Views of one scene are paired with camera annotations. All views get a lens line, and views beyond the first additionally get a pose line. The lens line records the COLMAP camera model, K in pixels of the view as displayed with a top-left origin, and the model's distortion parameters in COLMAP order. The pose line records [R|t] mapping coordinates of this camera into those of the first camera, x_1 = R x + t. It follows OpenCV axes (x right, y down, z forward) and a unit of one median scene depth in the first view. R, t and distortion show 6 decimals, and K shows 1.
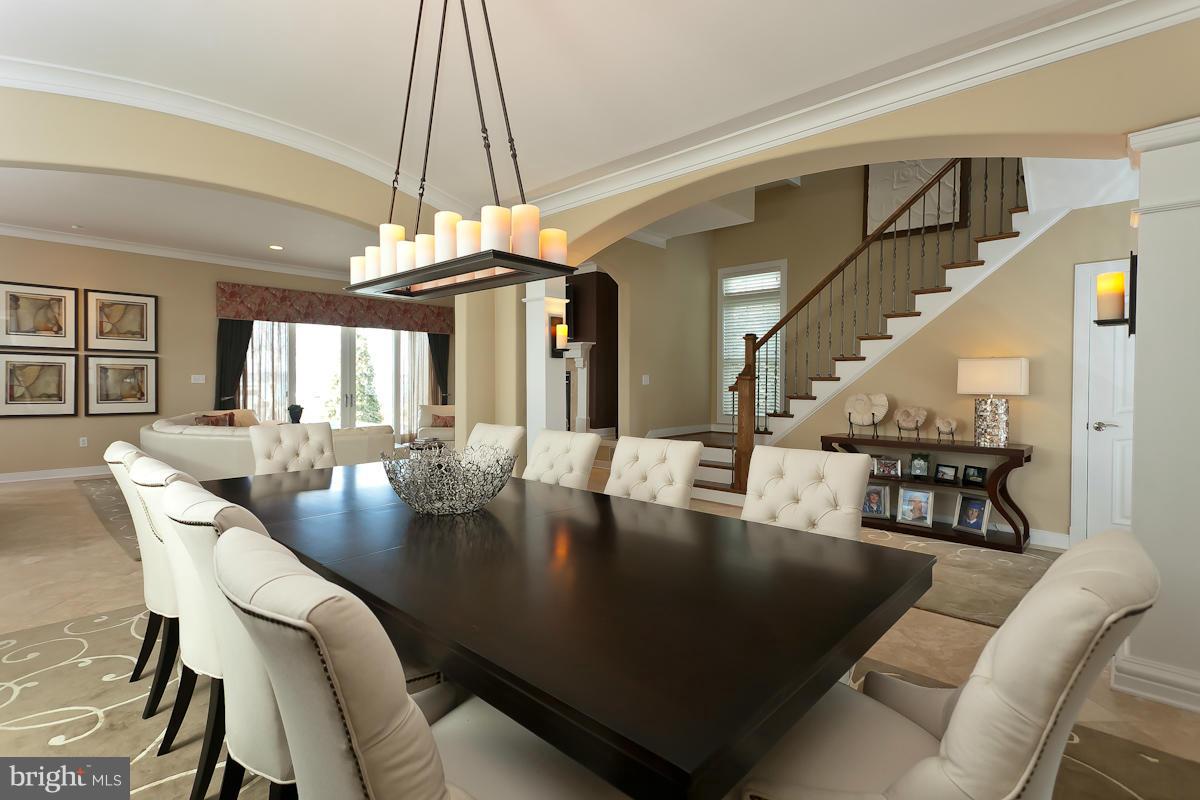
lens RADIAL K [[573.7, 0, 598.6], [0, 573.7, 388.2], [0, 0, 1]] dist [0.000160, -0.000270]
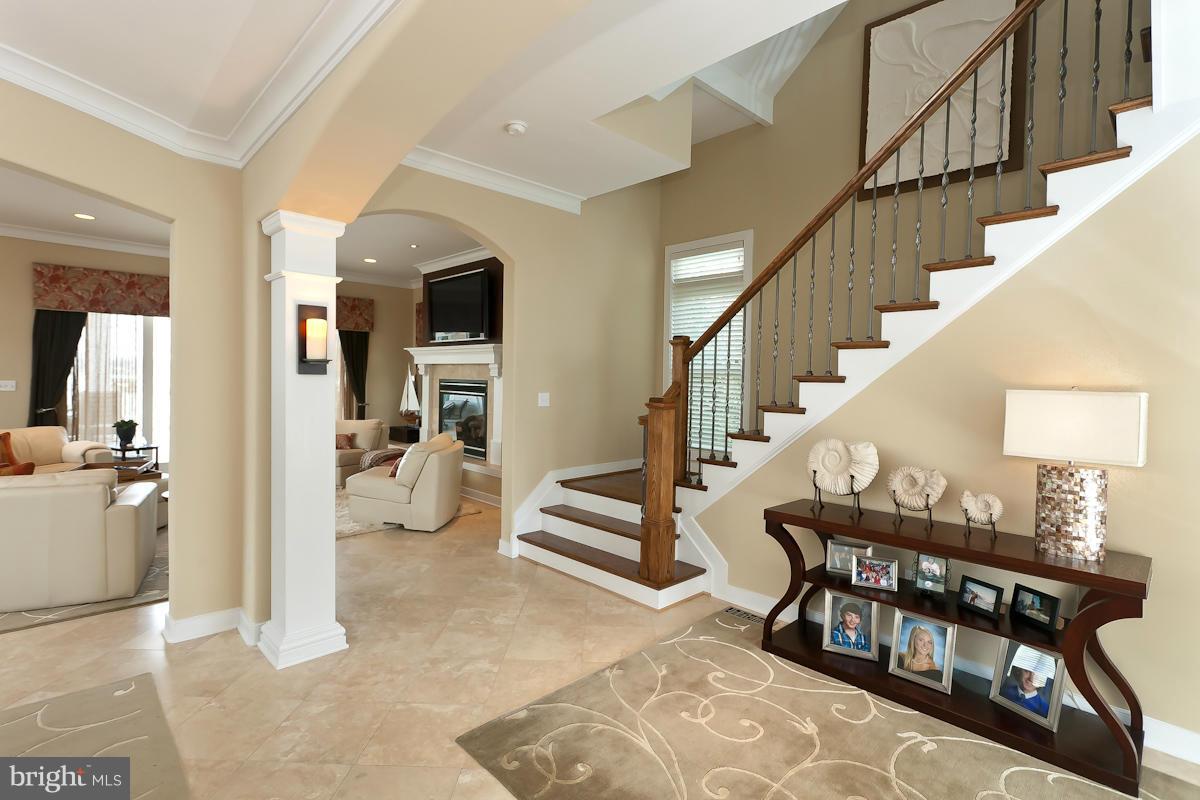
lens RADIAL K [[573.7, 0, 598.6], [0, 573.7, 388.2], [0, 0, 1]] dist [0.000160, -0.000270]
pose [[0.998962, 0.013106, -0.043619, 0.244739], [-0.012908, 0.999905, 0.004824, -0.044226], [0.043678, -0.004256, 0.999037, 0.406325]]
